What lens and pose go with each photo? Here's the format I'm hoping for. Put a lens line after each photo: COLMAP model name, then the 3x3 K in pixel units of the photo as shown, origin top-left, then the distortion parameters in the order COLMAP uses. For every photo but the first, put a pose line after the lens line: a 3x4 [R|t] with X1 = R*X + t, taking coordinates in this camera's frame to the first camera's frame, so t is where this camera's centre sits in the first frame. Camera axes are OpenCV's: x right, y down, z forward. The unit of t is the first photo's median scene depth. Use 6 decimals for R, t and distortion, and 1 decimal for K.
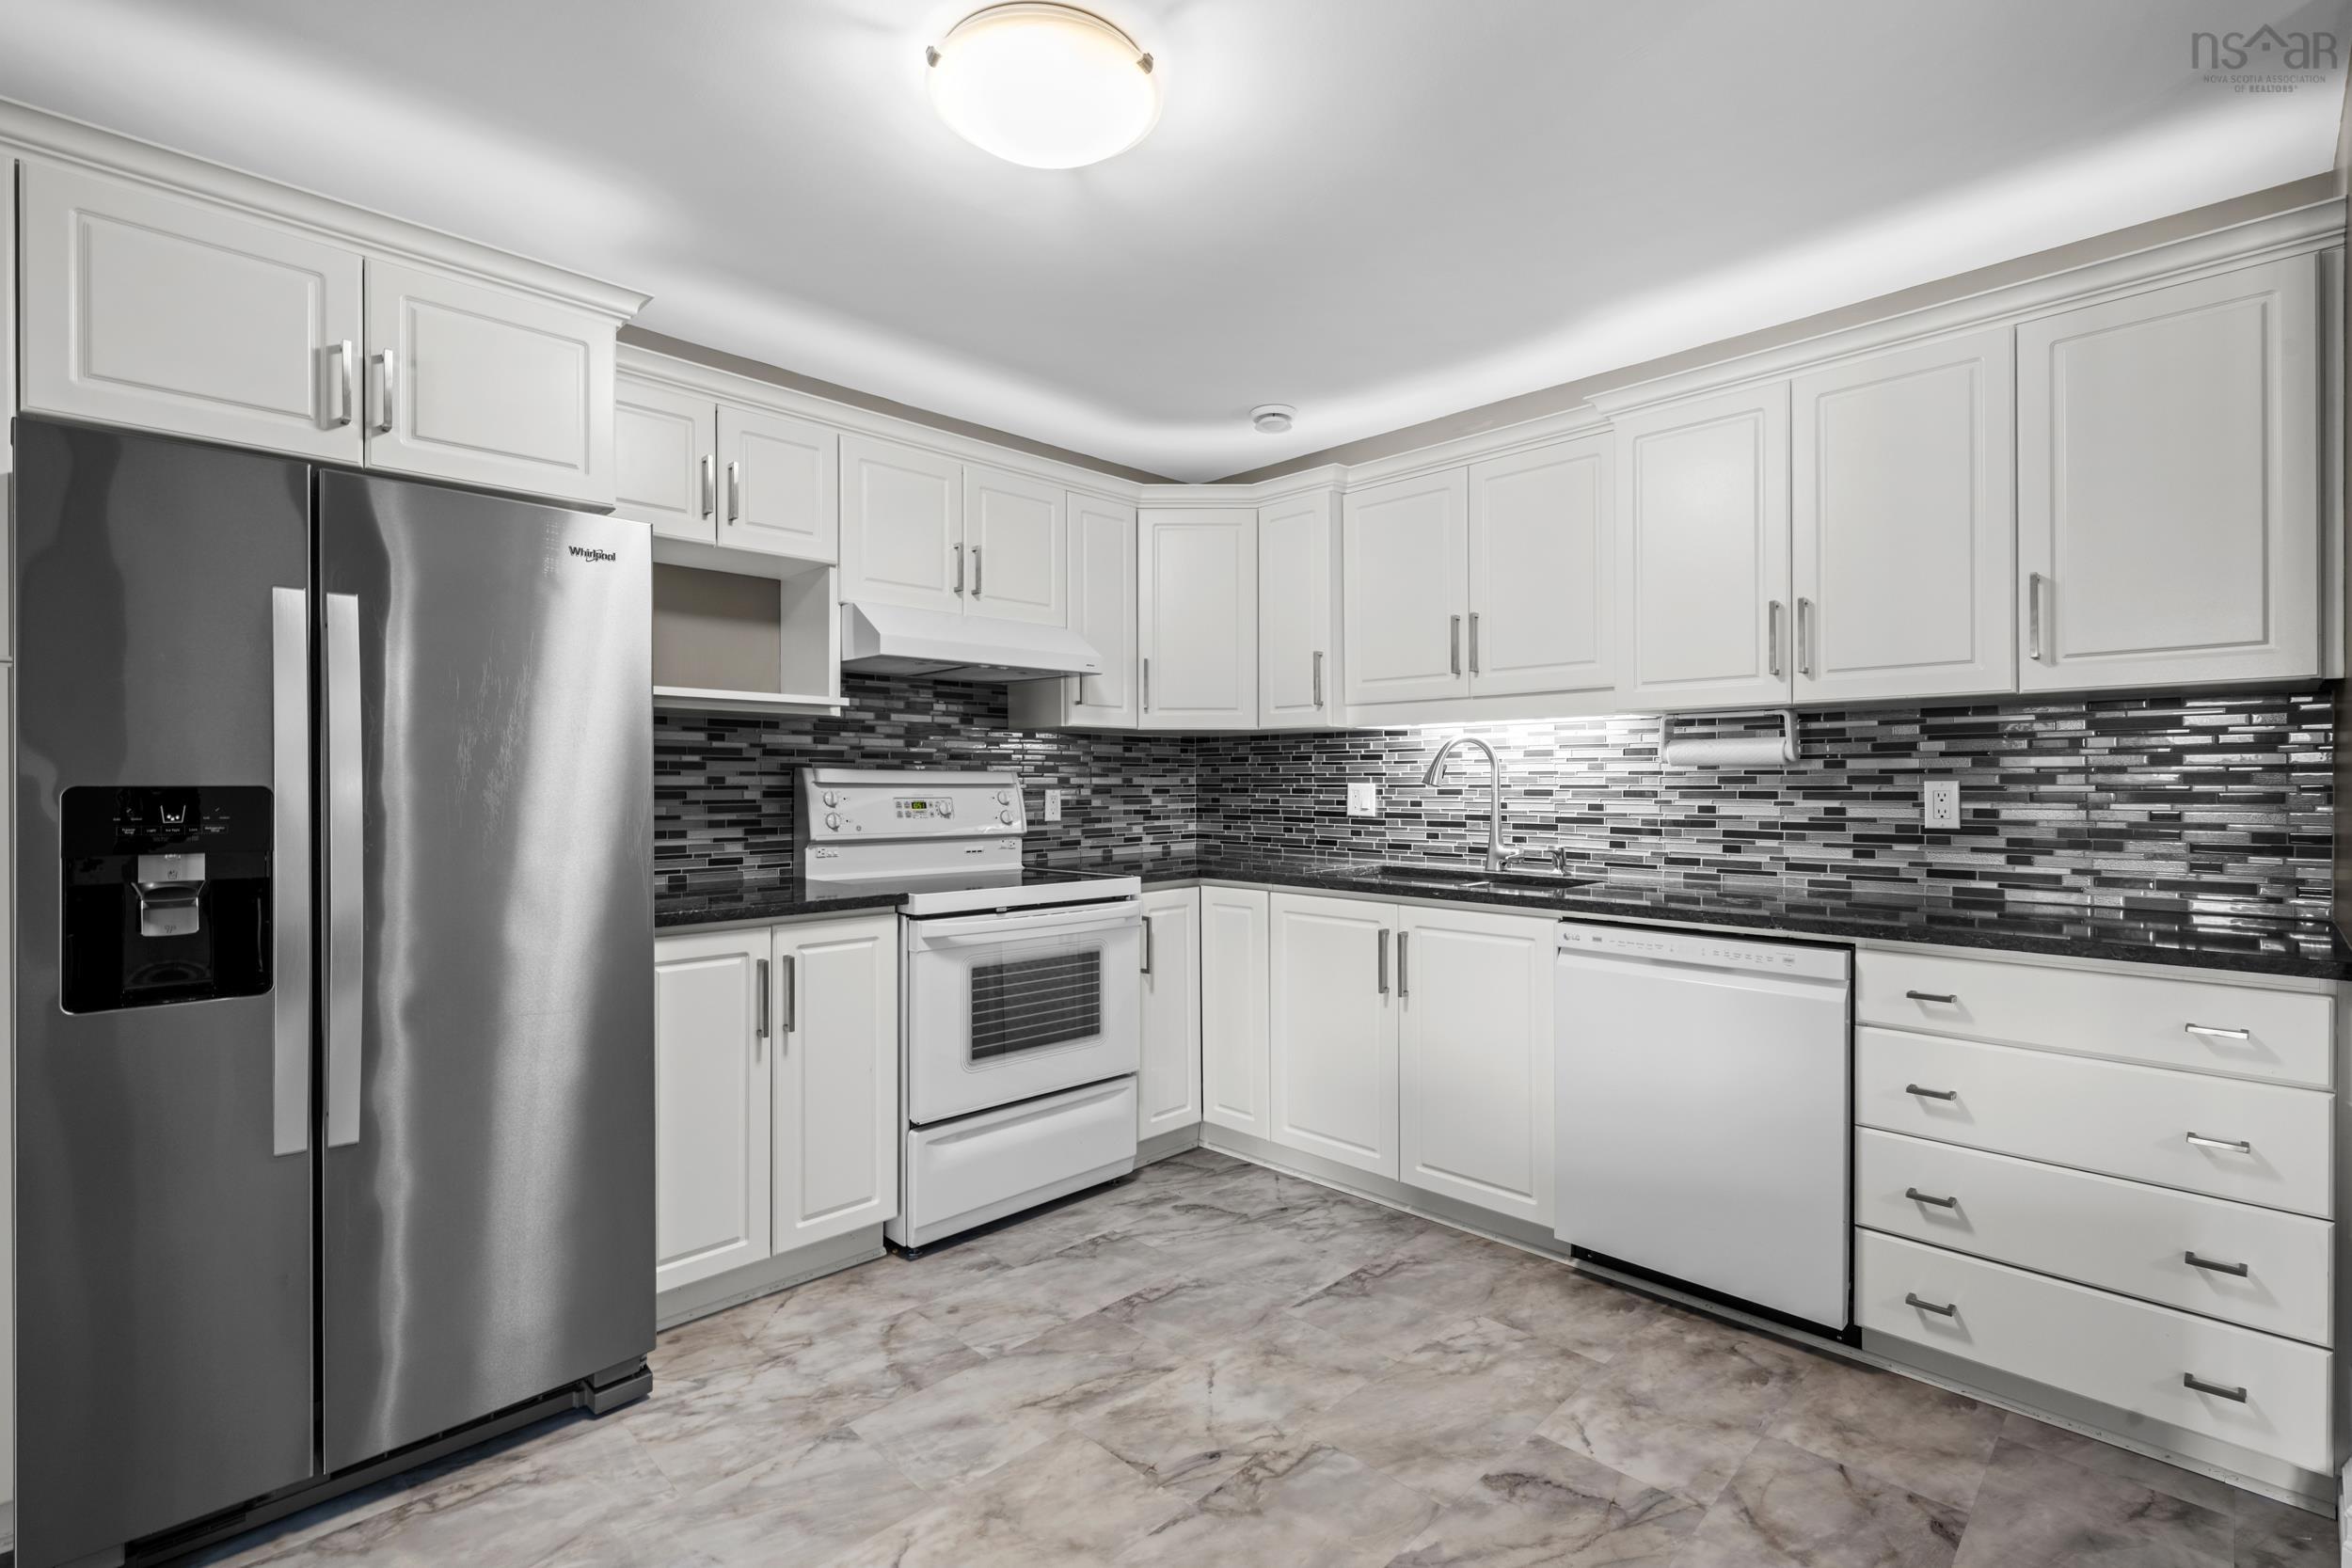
lens RADIAL K [[1063.0, 0, 1181.3], [0, 1063.0, 780.8], [0, 0, 1]] dist [-0.000385, 0.000195]
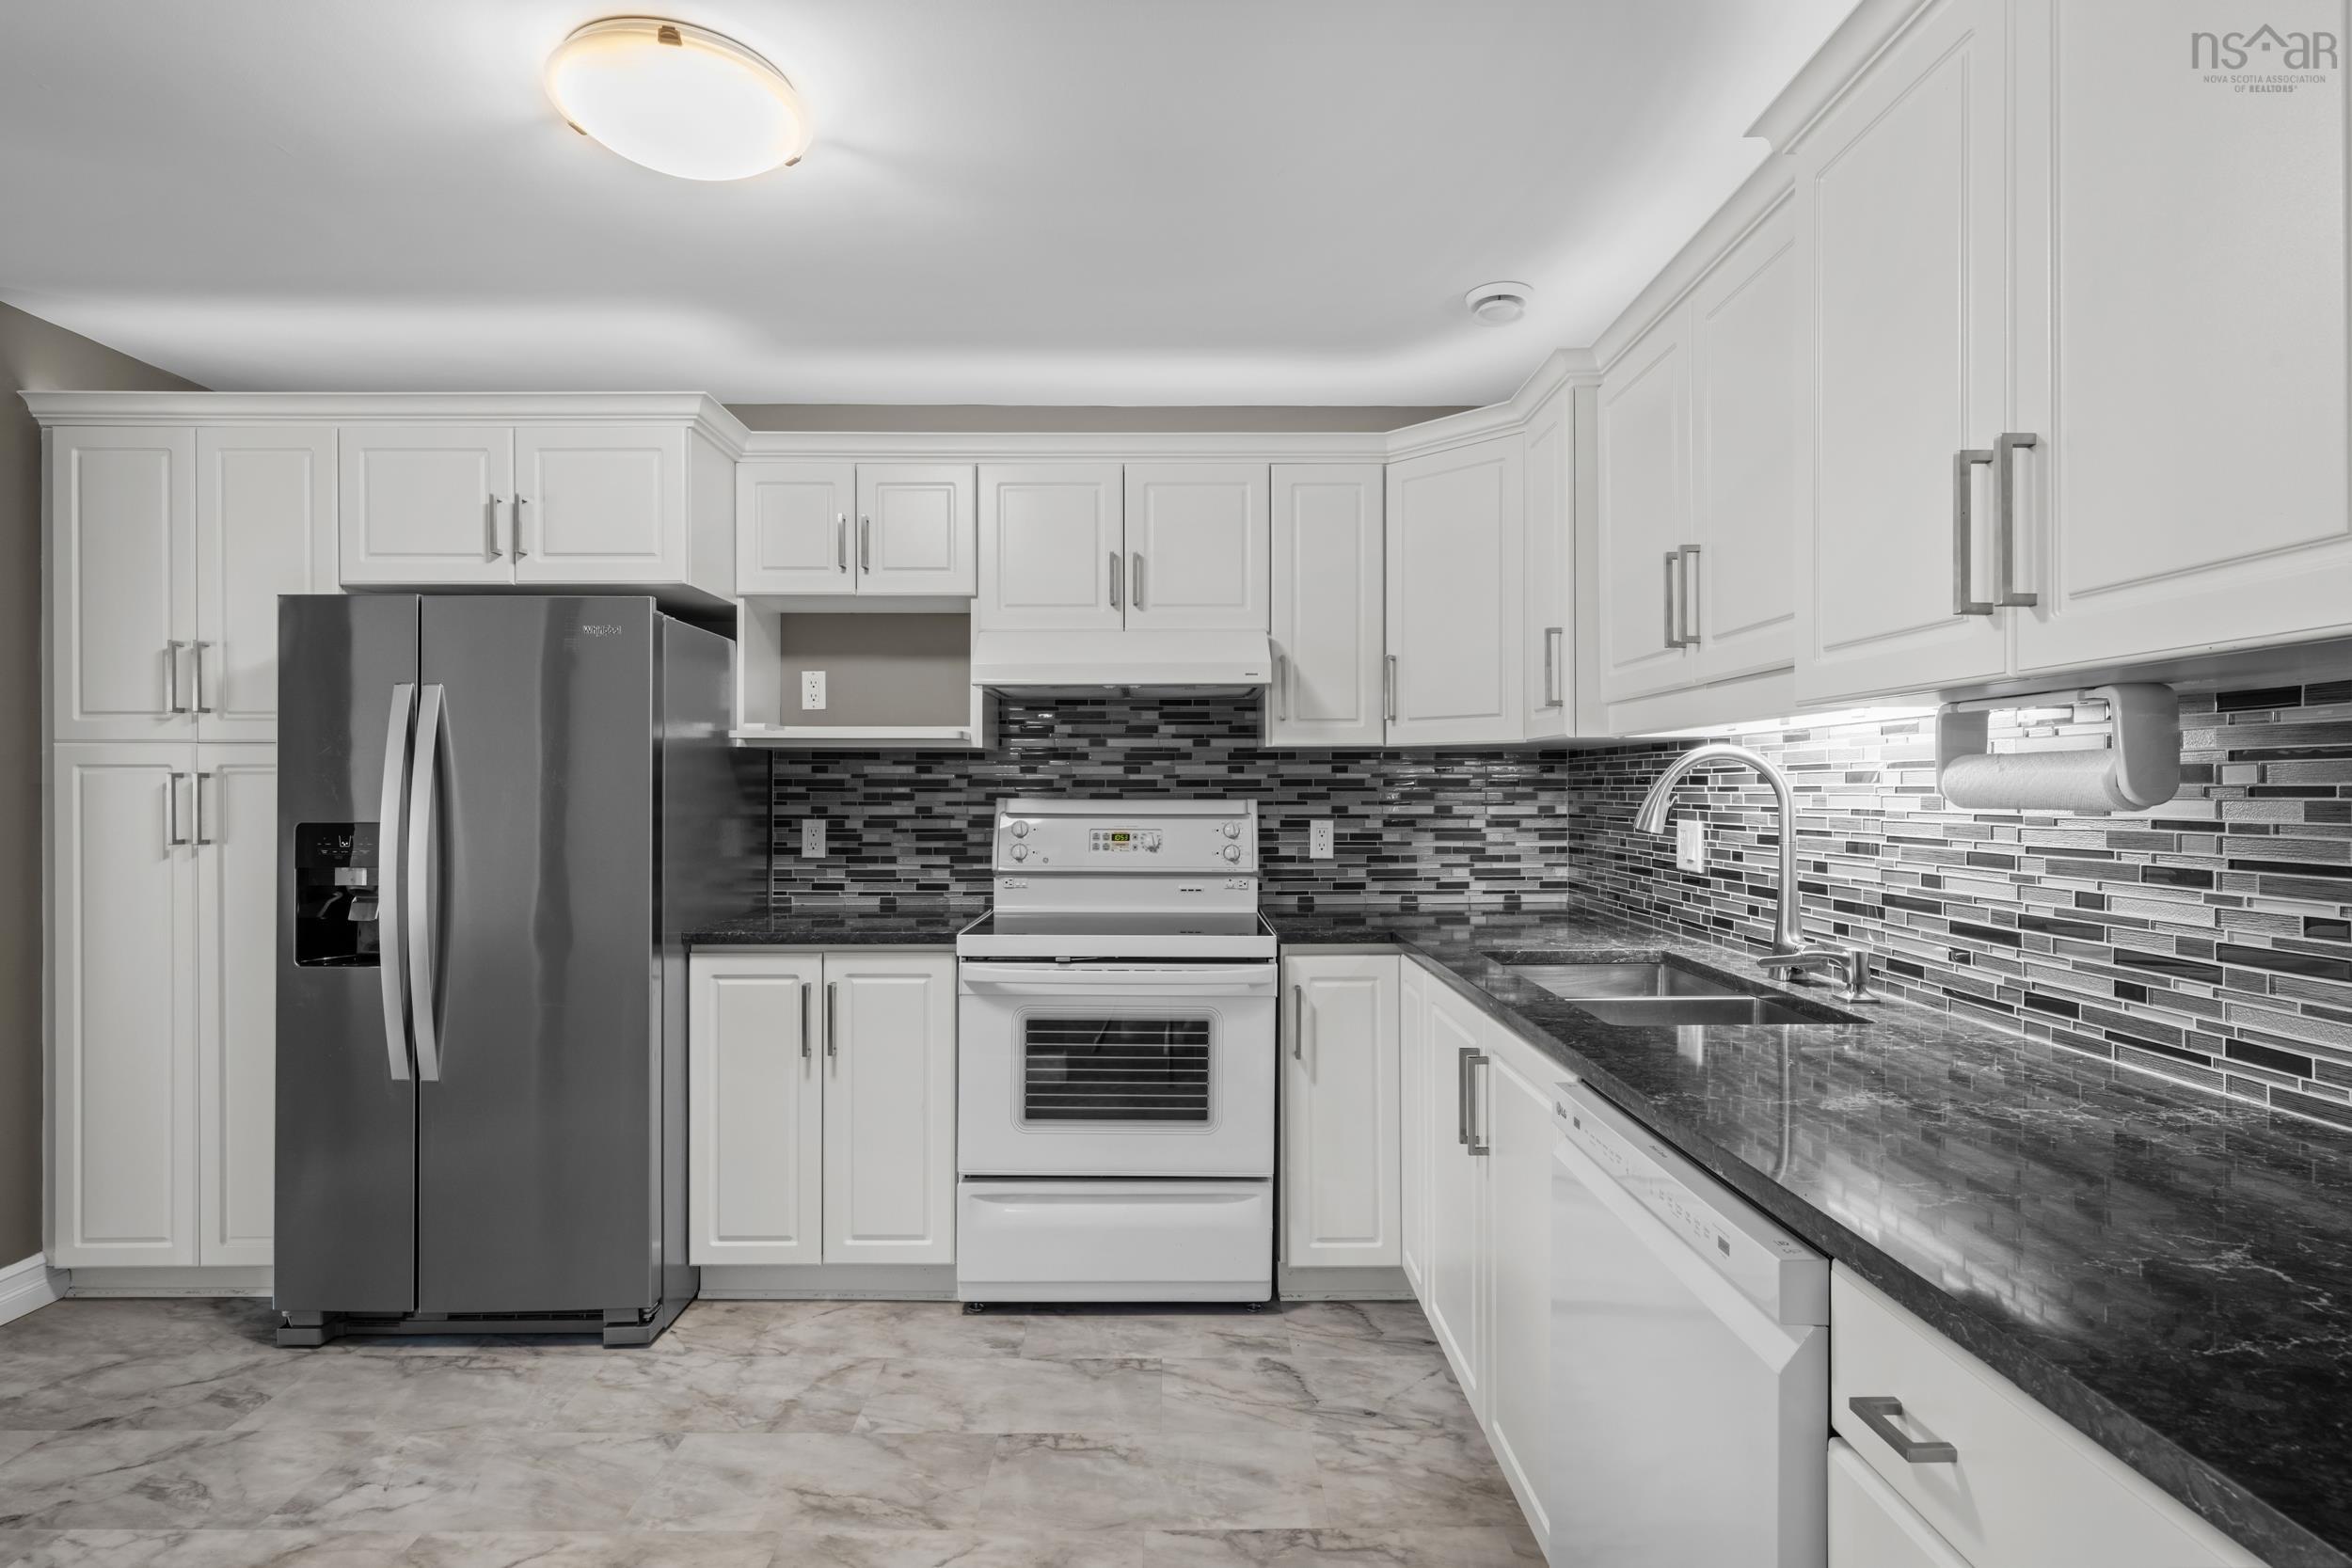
lens RADIAL K [[1165.7, 0, 1176.8], [0, 1165.7, 790.0], [0, 0, 1]] dist [-0.000018, -0.000046]
pose [[0.710777, 0.000982, -0.703417, 0.598966], [0.001533, 0.999994, 0.002946, -0.025209], [0.703416, -0.003172, 0.710771, 0.369969]]
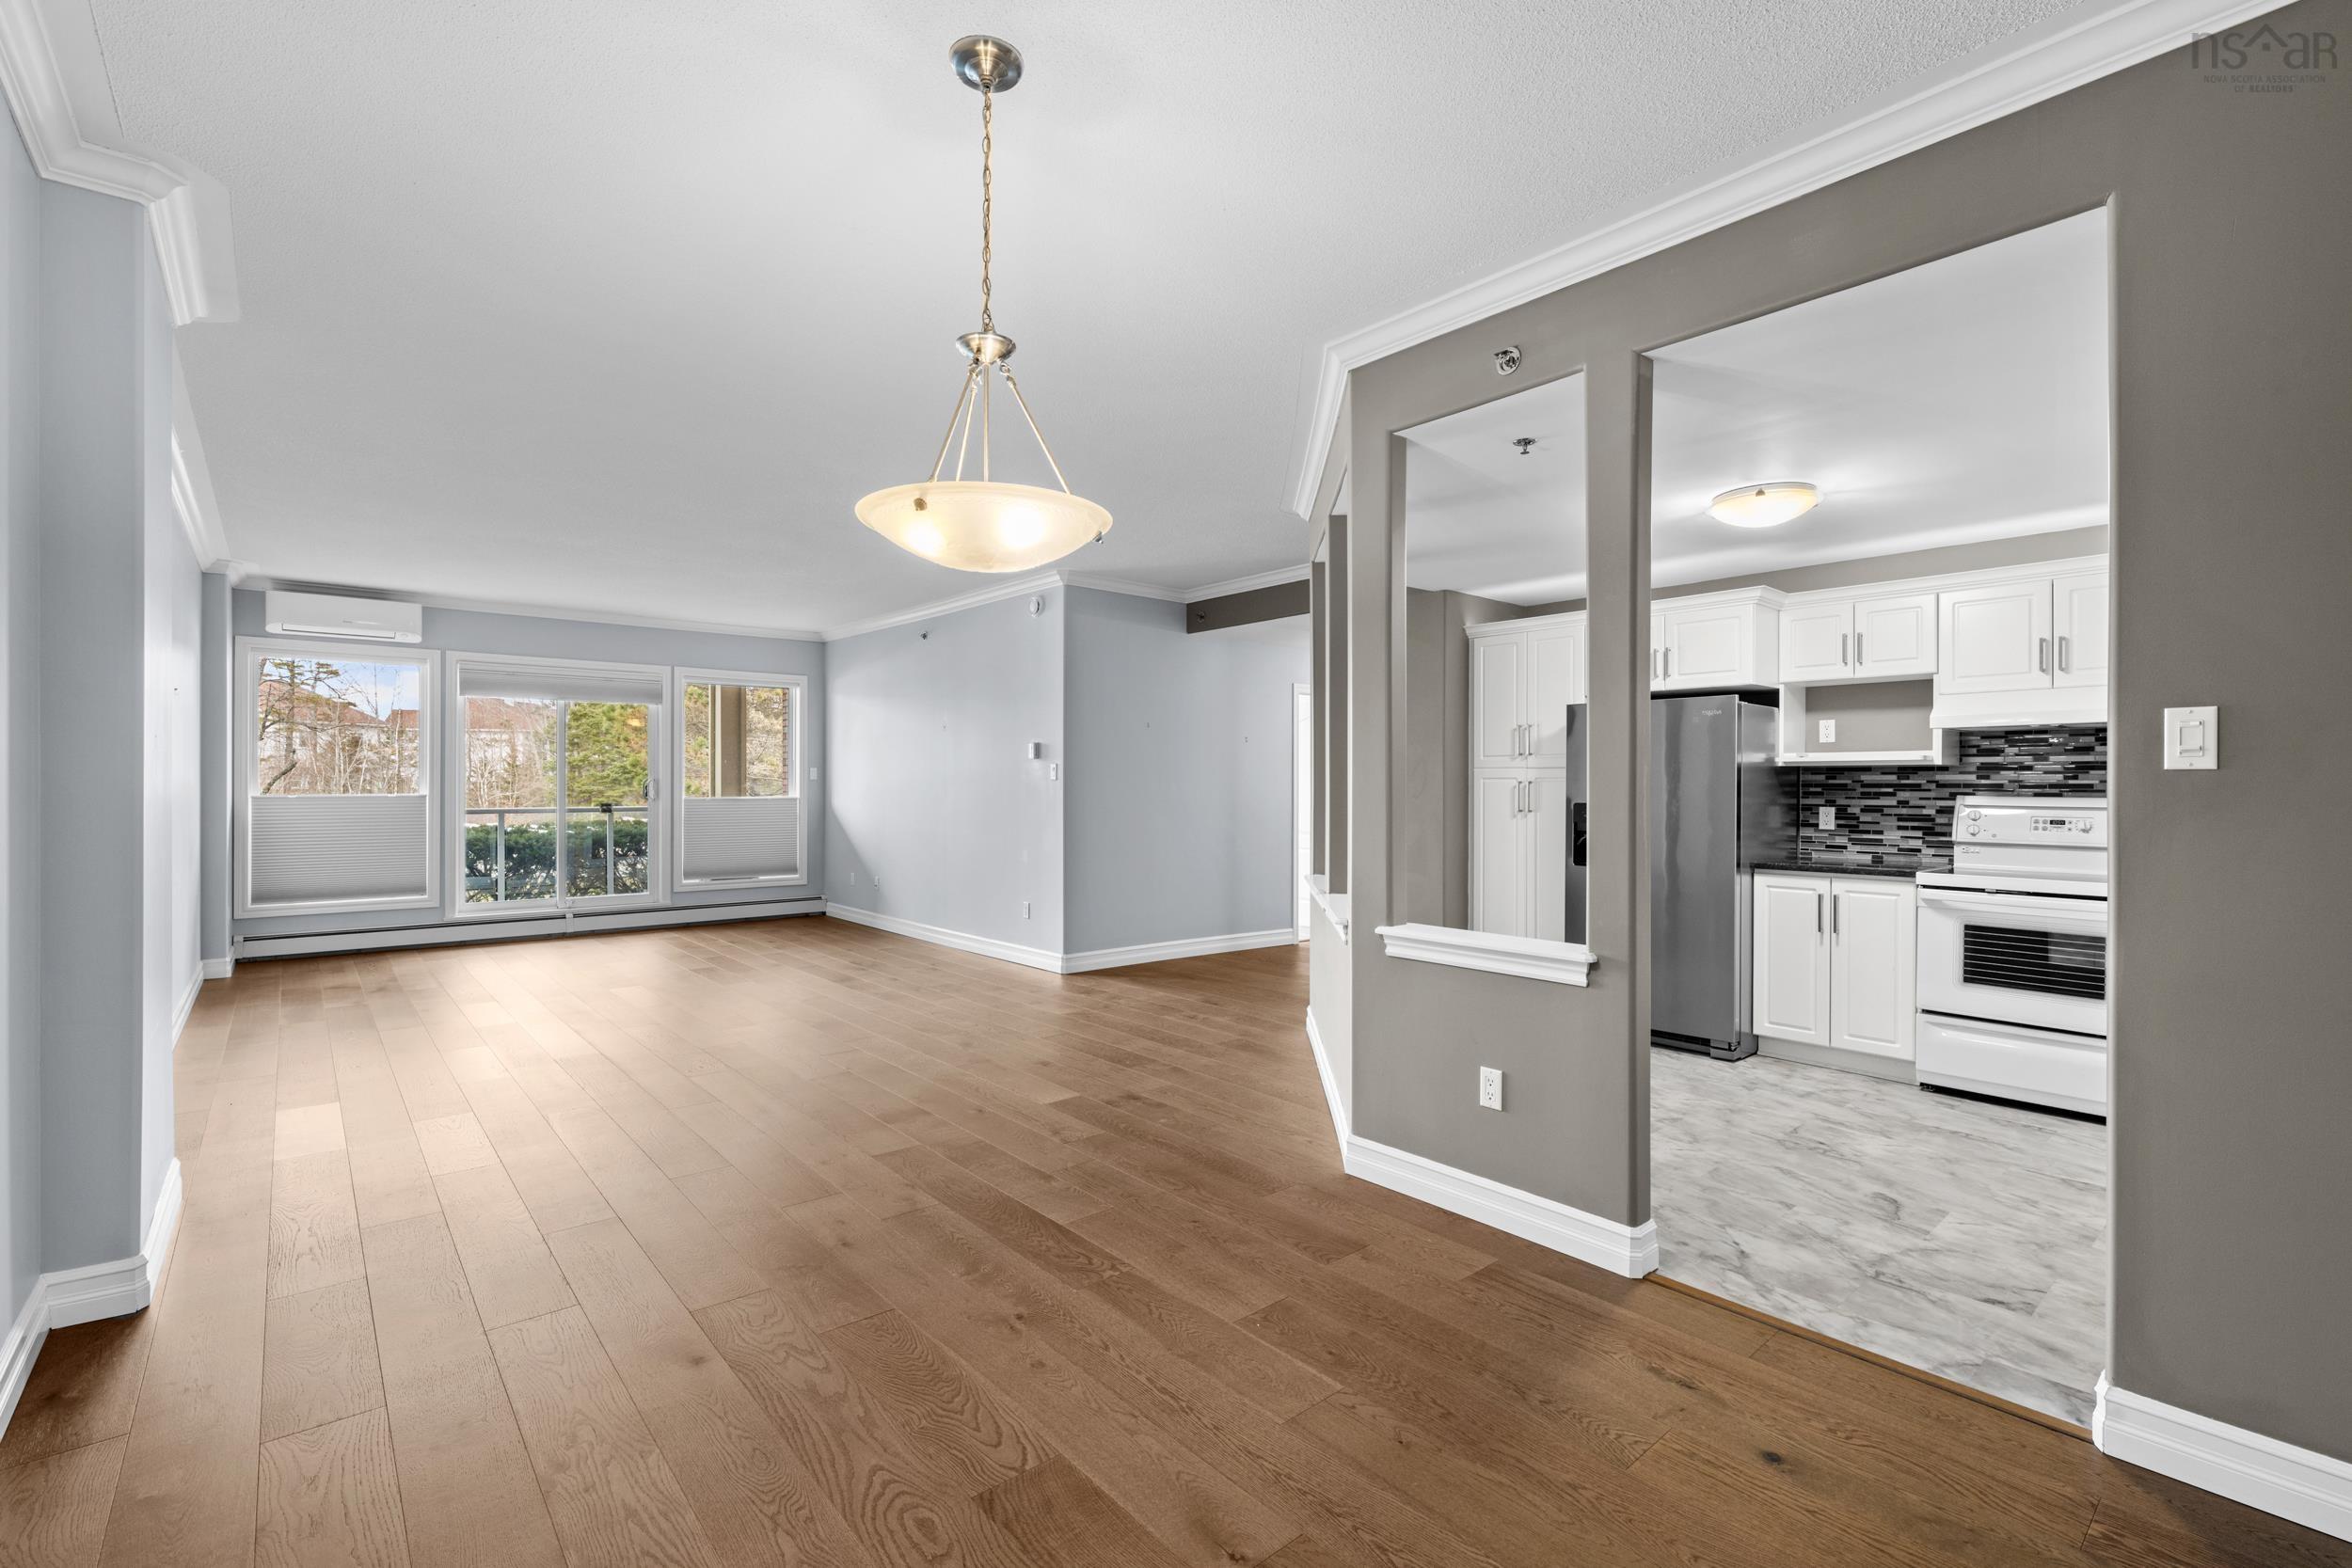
lens RADIAL K [[1031.5, 0, 1182.0], [0, 1031.5, 788.0], [0, 0, 1]] dist [-0.002781, -0.000124]
pose [[-0.076672, 0.001263, -0.997056, 1.399506], [-0.000196, 0.999999, 0.001282, -0.027493], [0.997056, 0.000293, -0.076672, -0.040205]]
